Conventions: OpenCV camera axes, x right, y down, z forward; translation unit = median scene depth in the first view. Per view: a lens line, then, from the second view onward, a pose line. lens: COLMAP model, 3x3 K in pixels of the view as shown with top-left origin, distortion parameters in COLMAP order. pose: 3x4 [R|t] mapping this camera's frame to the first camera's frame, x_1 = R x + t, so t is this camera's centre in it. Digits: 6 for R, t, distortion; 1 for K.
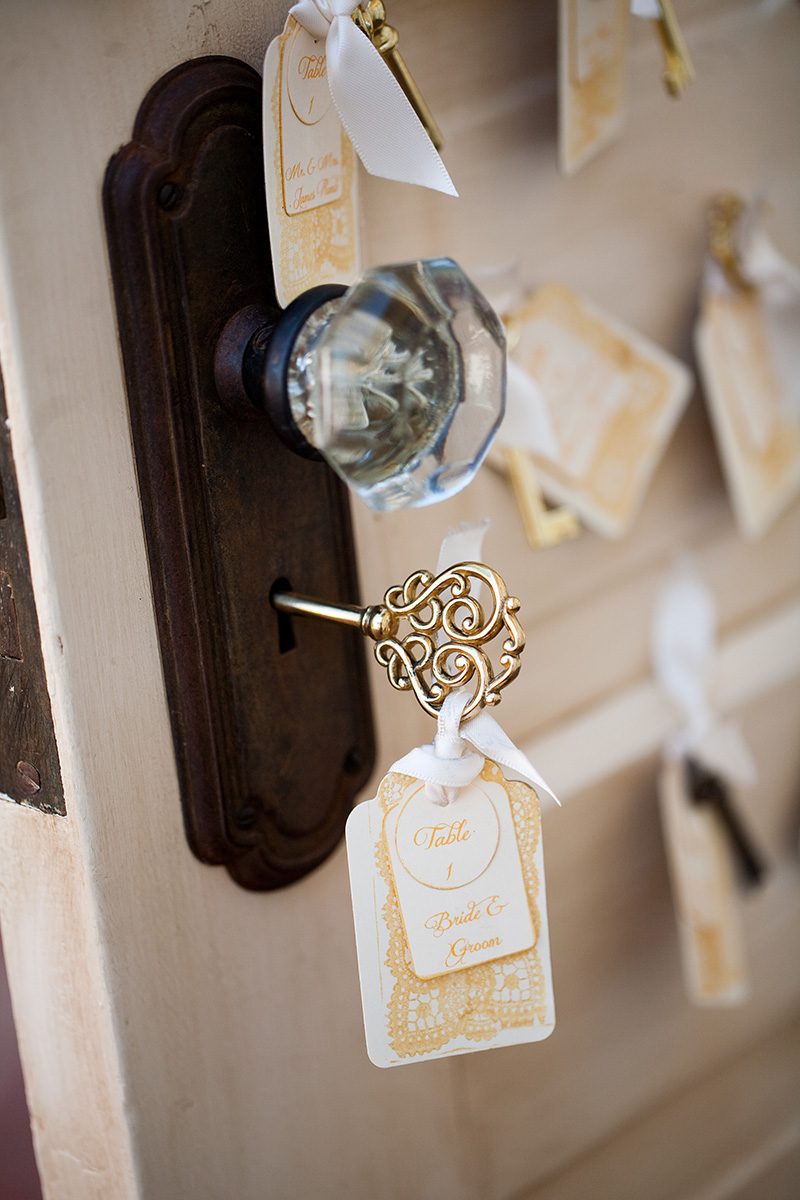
lens RADIAL K [[5482.9, 0, 400.0], [0, 5482.9, 600.0], [0, 0, 1]] dist [0.142207, 3.488364]
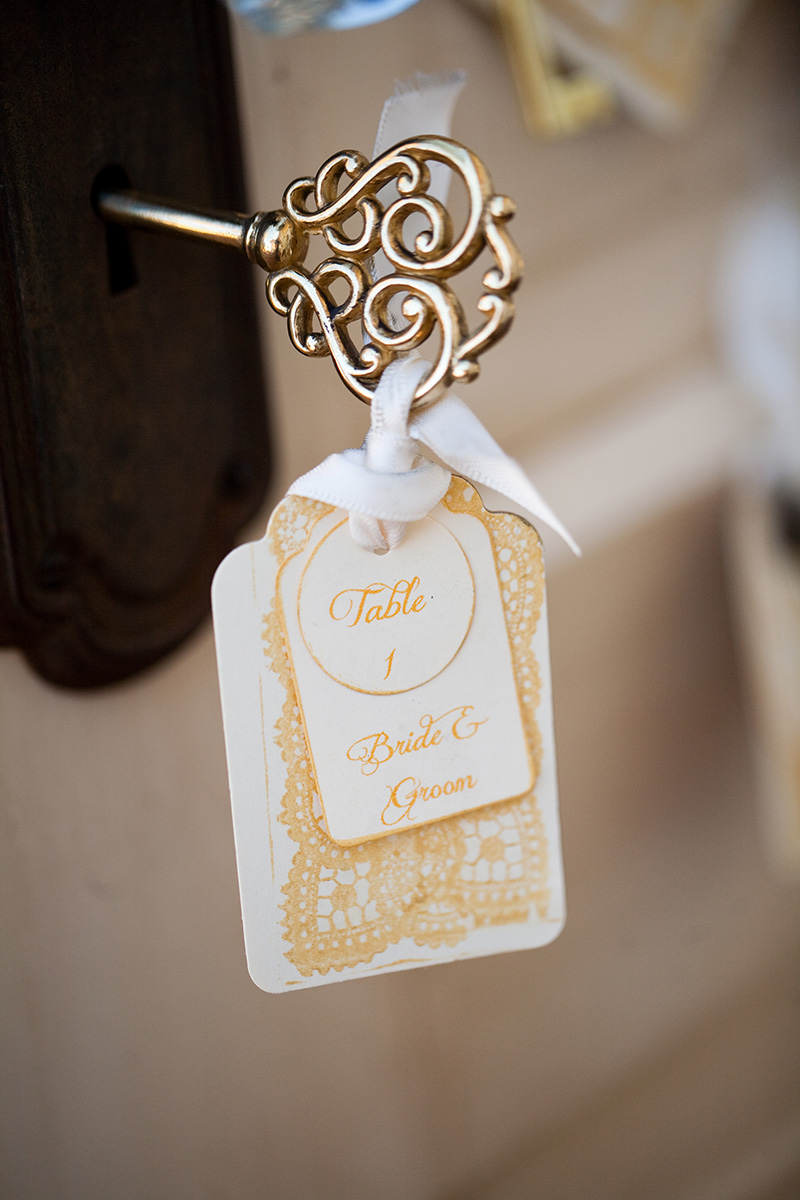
lens RADIAL K [[5482.9, 0, 400.0], [0, 5482.9, 600.0], [0, 0, 1]] dist [0.142207, 3.488364]
pose [[0.999936, 0.011315, 0.000466, 0.009807], [-0.011324, 0.998933, 0.044776, 0.016117], [0.000041, -0.044779, 0.998997, 0.411011]]
